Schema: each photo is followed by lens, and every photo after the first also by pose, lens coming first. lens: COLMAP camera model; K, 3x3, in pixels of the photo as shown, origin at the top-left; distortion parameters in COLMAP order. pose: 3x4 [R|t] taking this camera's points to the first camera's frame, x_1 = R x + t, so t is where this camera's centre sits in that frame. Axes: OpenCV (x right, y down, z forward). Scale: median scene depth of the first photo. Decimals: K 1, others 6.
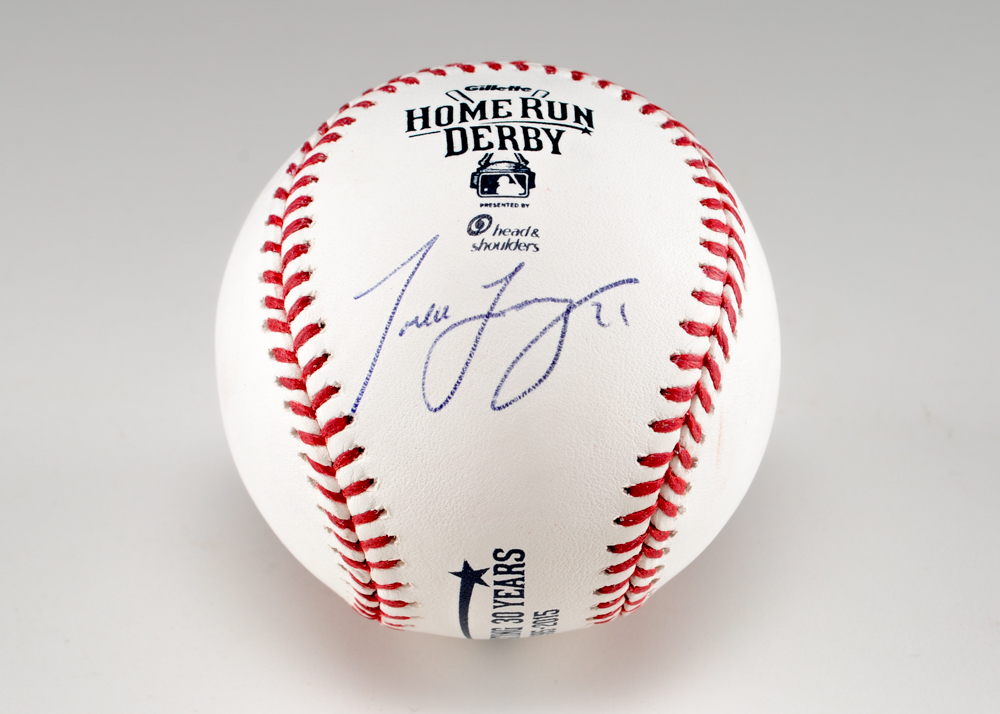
lens RADIAL K [[2856.4, 0, 500.0], [0, 2856.4, 357.0], [0, 0, 1]] dist [-0.025830, 0.036760]
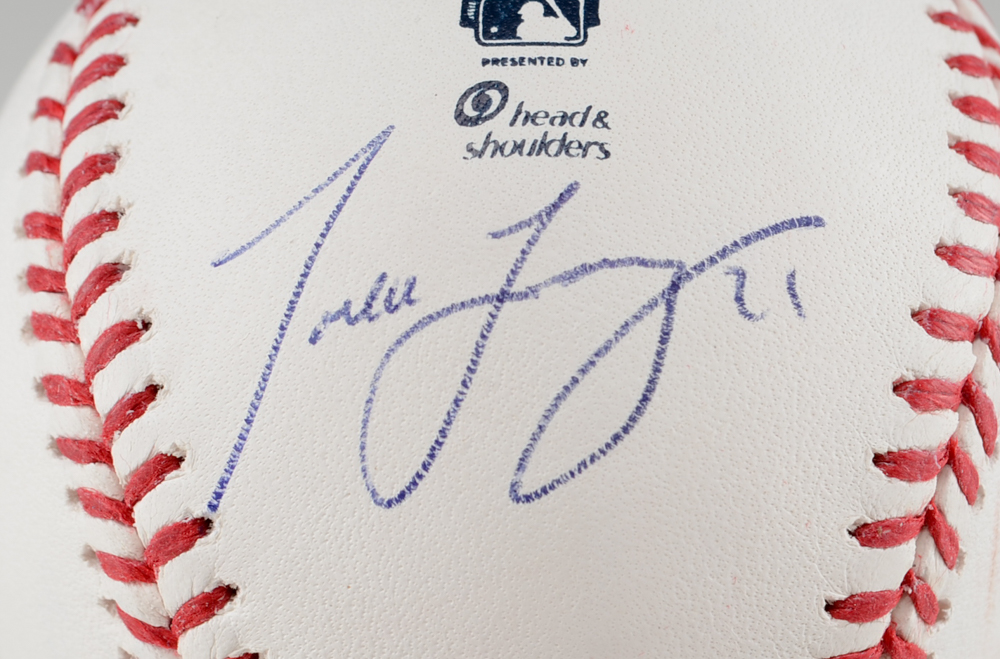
lens RADIAL K [[4033.9, 0, 500.0], [0, 4033.9, 329.5], [0, 0, 1]] dist [-0.096116, -2.466728]
pose [[0.999952, -0.009767, -0.000083, -0.004377], [0.009759, 0.999434, -0.032200, 0.011496], [0.000398, 0.032198, 0.999481, 0.344012]]
